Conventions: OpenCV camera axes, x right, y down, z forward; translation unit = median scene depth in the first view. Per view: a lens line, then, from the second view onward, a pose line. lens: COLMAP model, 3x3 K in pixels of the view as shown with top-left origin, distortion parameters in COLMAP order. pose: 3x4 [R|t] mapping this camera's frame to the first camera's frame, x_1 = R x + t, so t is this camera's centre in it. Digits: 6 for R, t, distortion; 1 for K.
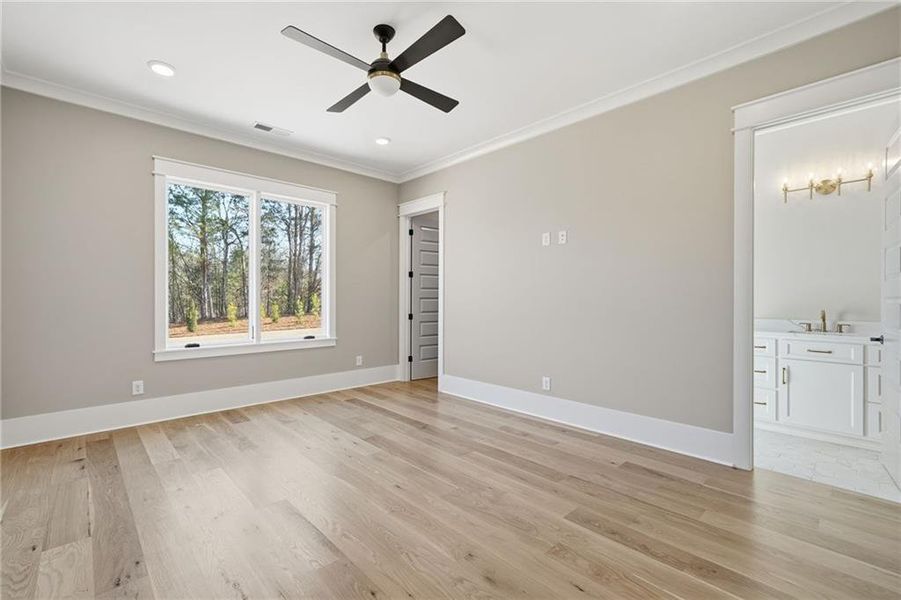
lens RADIAL K [[400.9, 0, 443.9], [0, 400.9, 306.0], [0, 0, 1]] dist [0.000596, 0.000925]
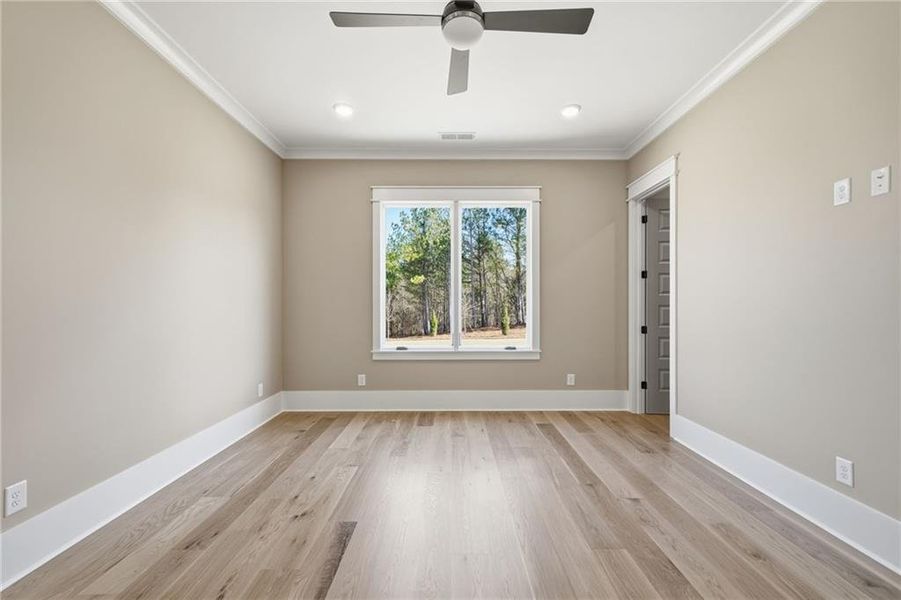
lens RADIAL K [[400.9, 0, 443.9], [0, 400.9, 306.0], [0, 0, 1]] dist [0.000596, 0.000925]
pose [[0.730879, -0.001266, -0.682506, 0.202918], [-0.011295, 0.999839, -0.013950, -0.004720], [0.682414, 0.017904, 0.730747, 0.233720]]
